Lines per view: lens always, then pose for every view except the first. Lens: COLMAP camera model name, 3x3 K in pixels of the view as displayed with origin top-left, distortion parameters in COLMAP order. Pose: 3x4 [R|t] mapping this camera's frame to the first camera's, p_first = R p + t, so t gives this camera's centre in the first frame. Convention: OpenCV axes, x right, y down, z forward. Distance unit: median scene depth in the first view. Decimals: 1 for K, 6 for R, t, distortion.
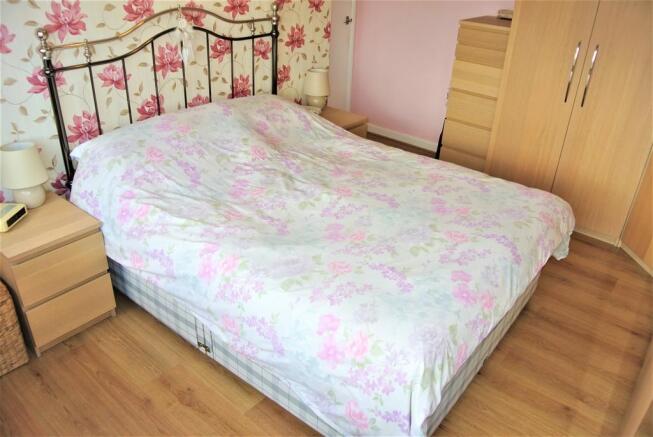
lens RADIAL K [[522.7, 0, 326.5], [0, 522.7, 218.5], [0, 0, 1]] dist [-0.003019, -0.001251]
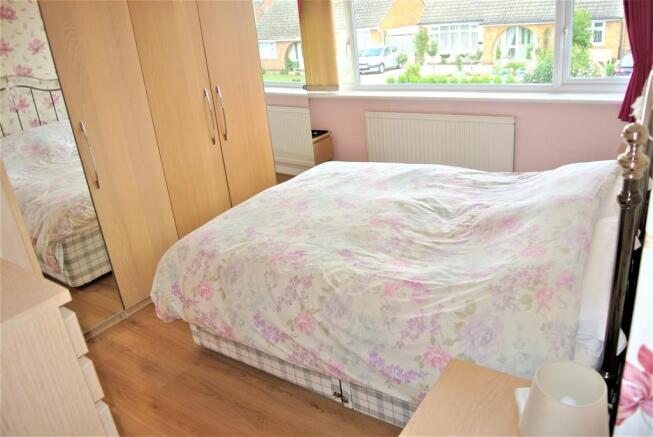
lens RADIAL K [[522.7, 0, 326.5], [0, 522.7, 218.5], [0, 0, 1]] dist [-0.003019, -0.001251]
pose [[-0.996312, 0.070841, -0.048406, 0.208320], [0.008321, 0.641300, 0.767245, -0.888691], [0.085395, 0.764013, -0.639525, 1.713157]]
